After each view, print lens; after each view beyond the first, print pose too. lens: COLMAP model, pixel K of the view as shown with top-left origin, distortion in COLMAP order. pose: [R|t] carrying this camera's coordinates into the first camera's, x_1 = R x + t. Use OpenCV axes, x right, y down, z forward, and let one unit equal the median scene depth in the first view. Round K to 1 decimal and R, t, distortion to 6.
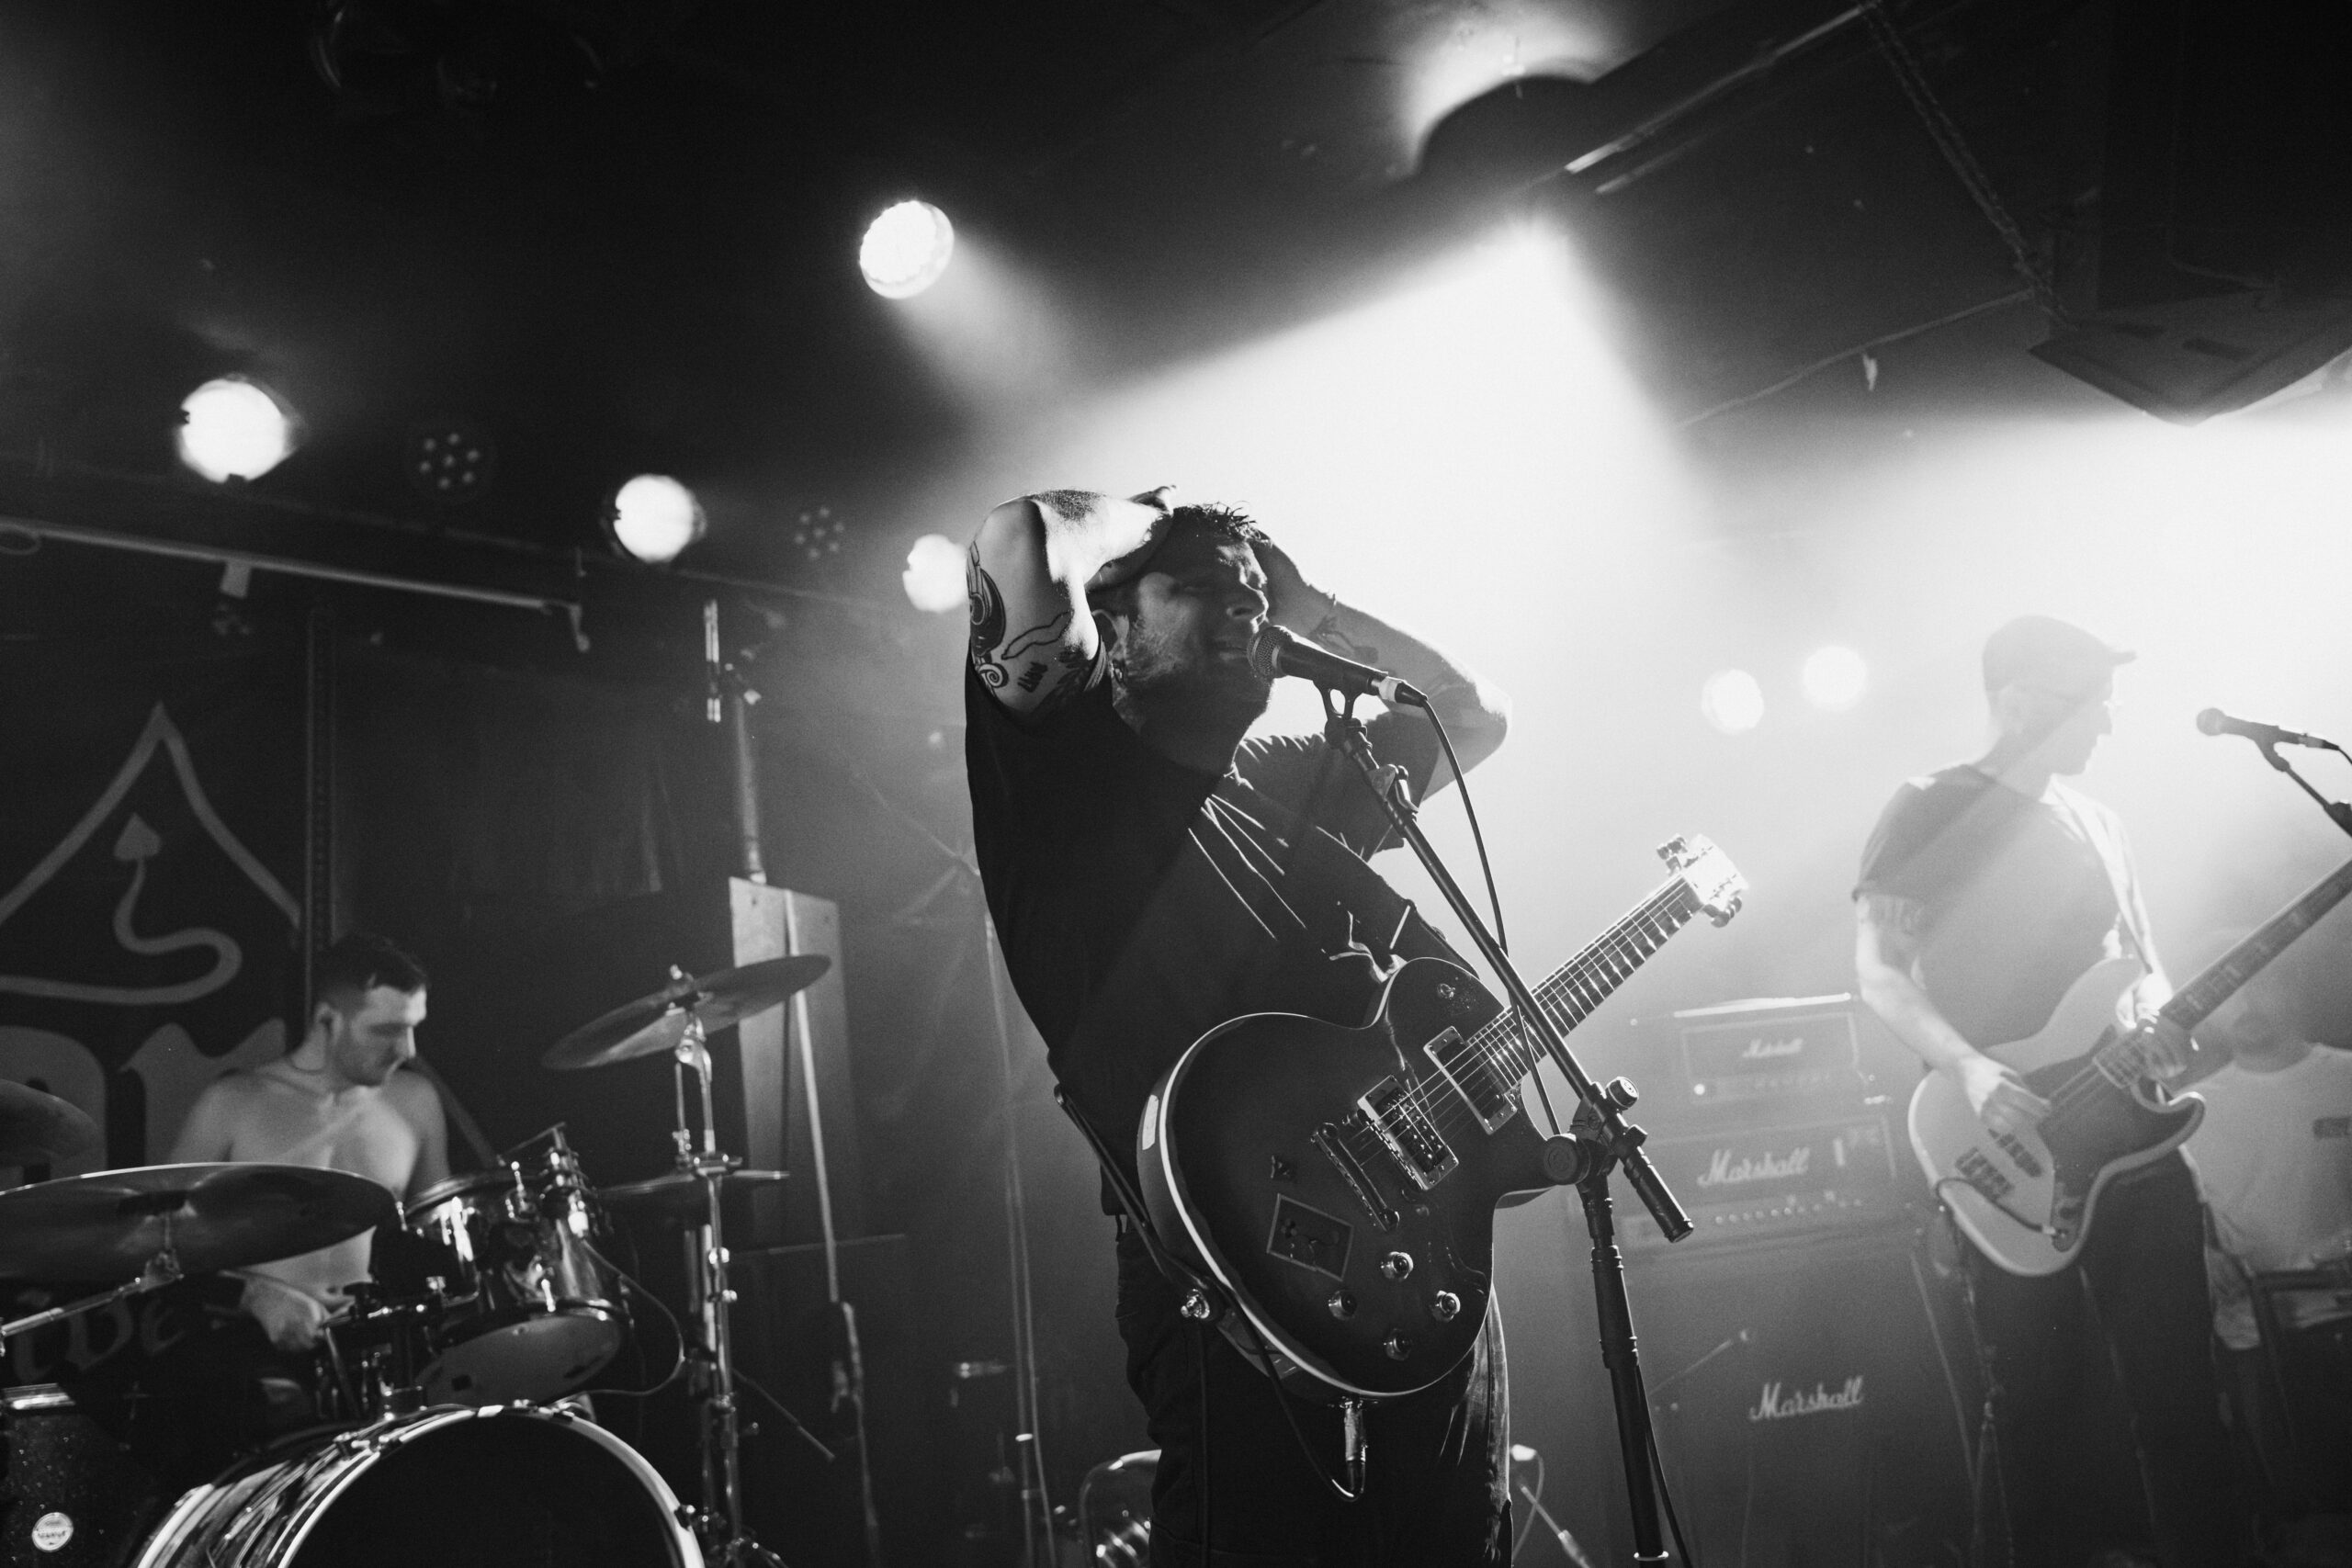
lens RADIAL K [[1964.7, 0, 1176.0], [0, 1964.7, 784.0], [0, 0, 1]] dist [-0.071245, 0.097258]
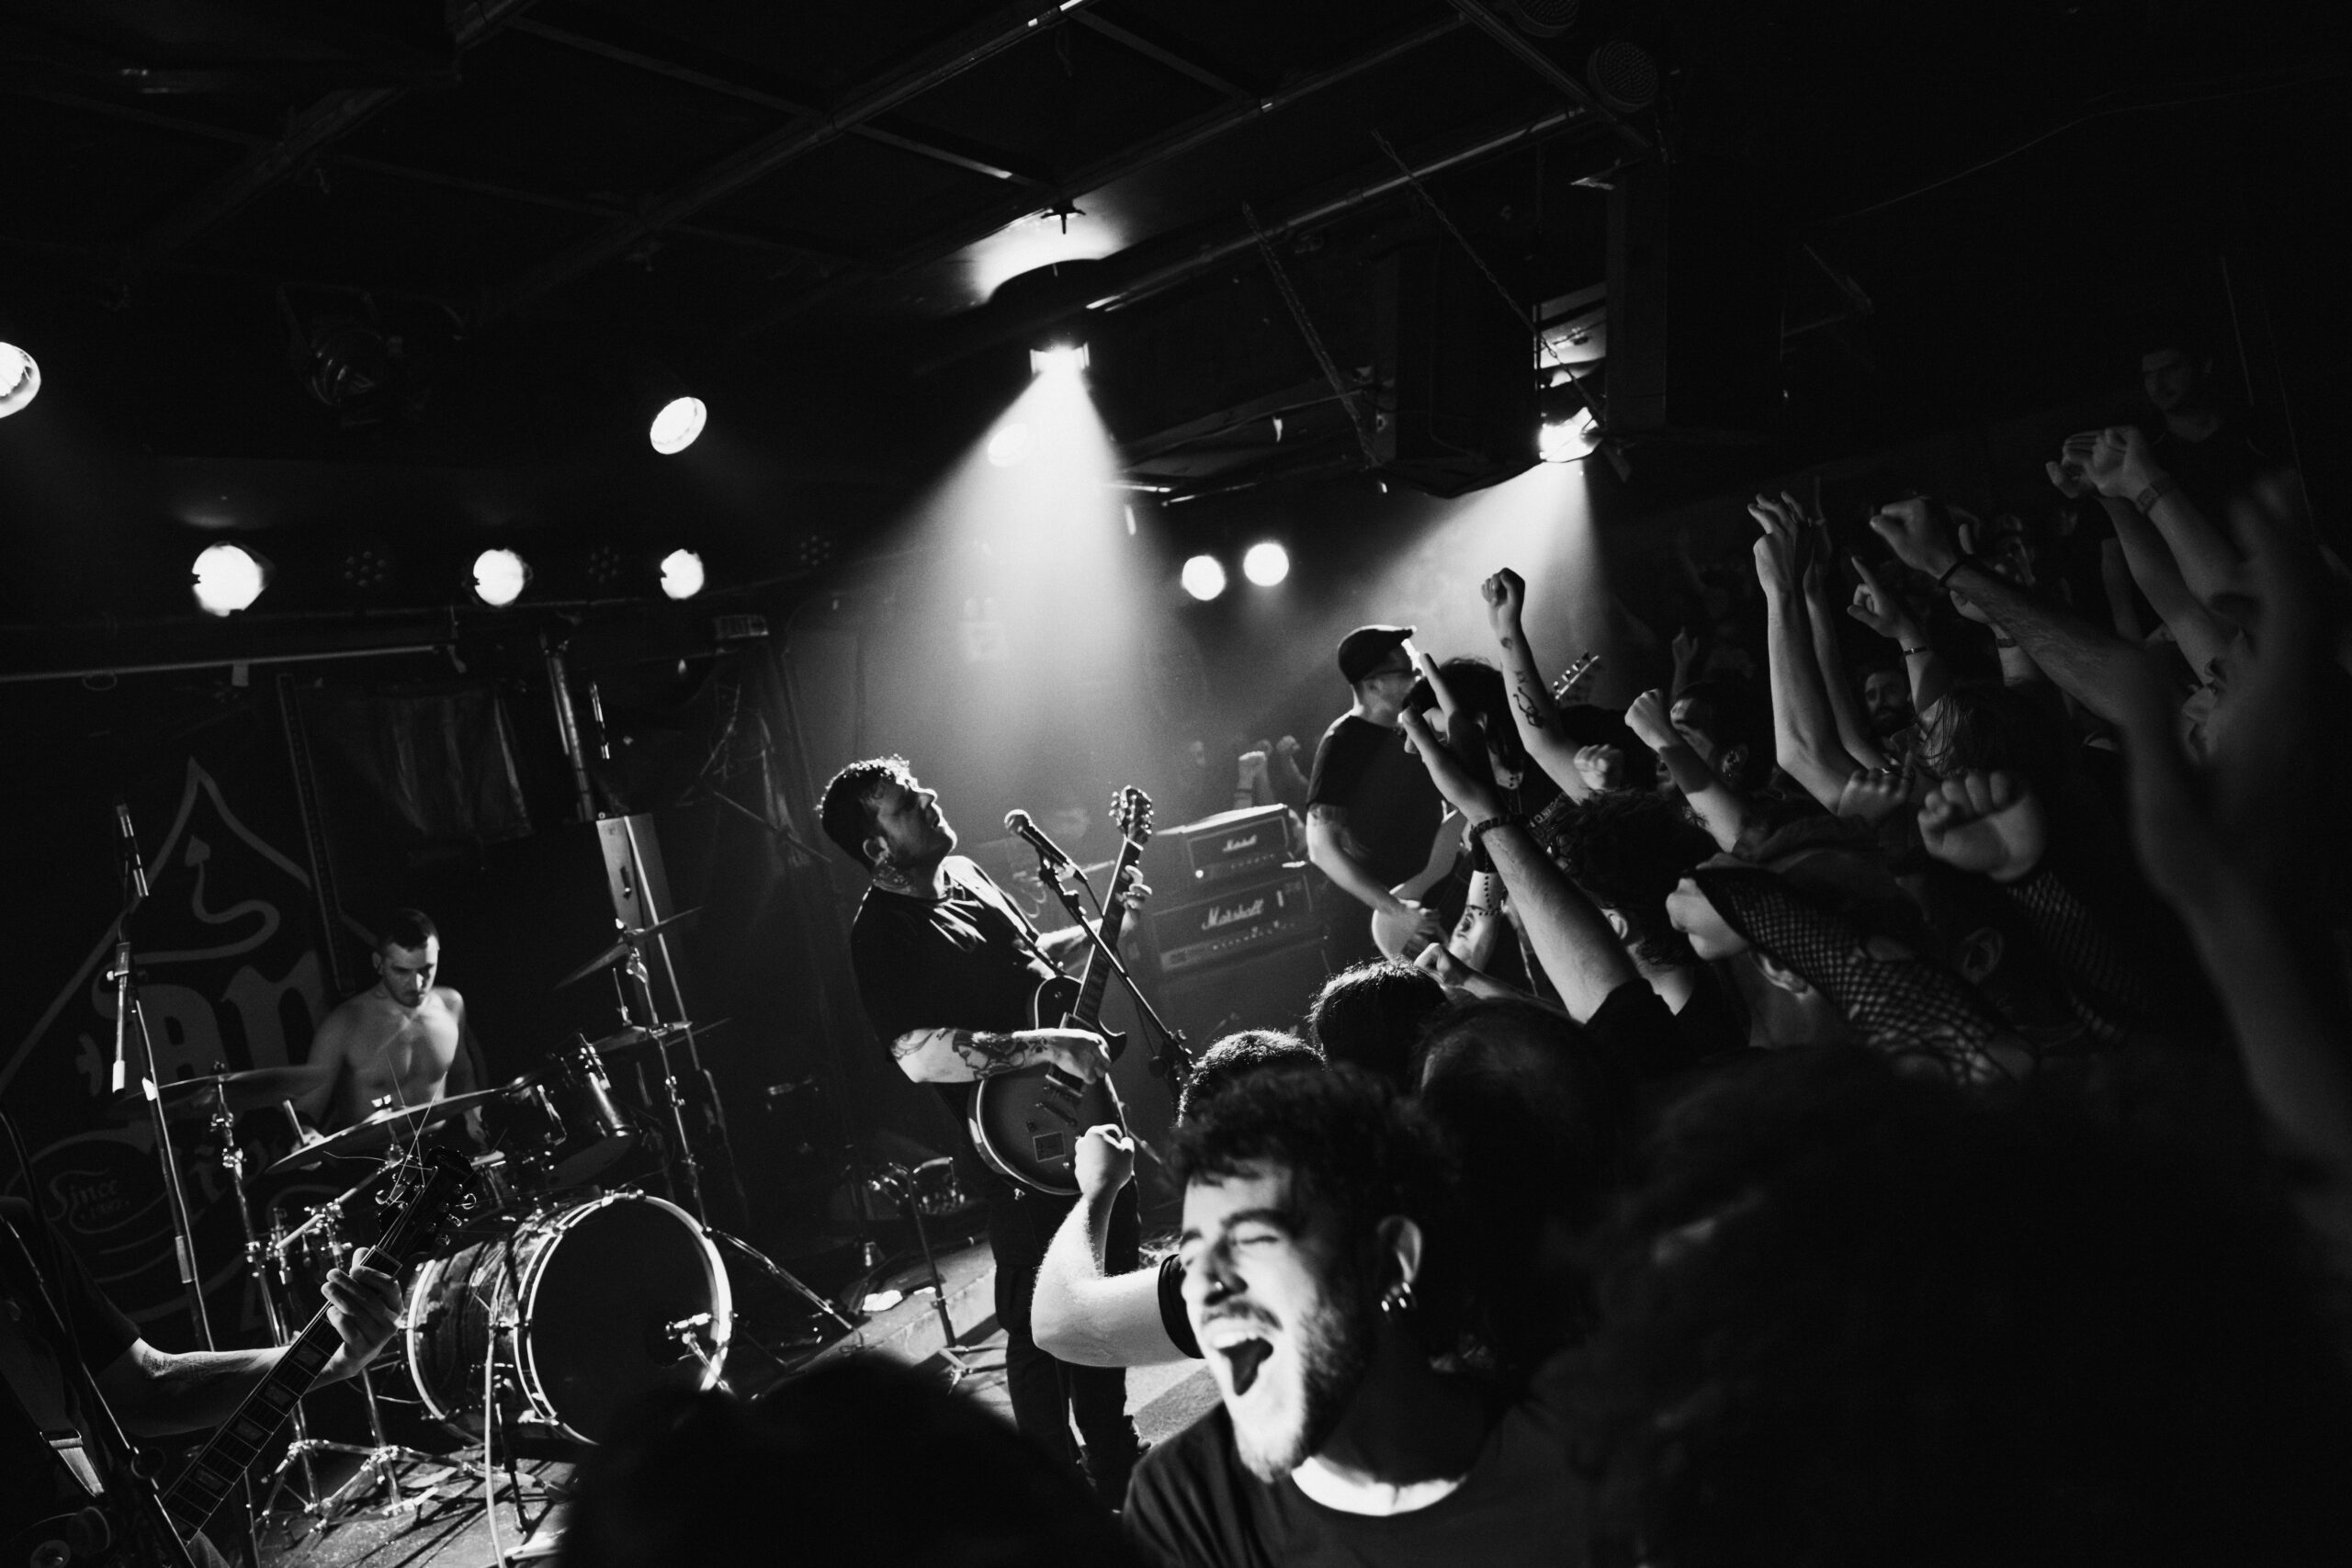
lens RADIAL K [[1605.4, 0, 1176.0], [0, 1605.4, 784.0], [0, 0, 1]] dist [-0.108046, 0.081583]
pose [[0.963624, -0.105263, 0.245660, -0.092109], [0.055085, 0.977661, 0.202842, -0.218789], [-0.261524, -0.181931, 0.947896, -0.323908]]
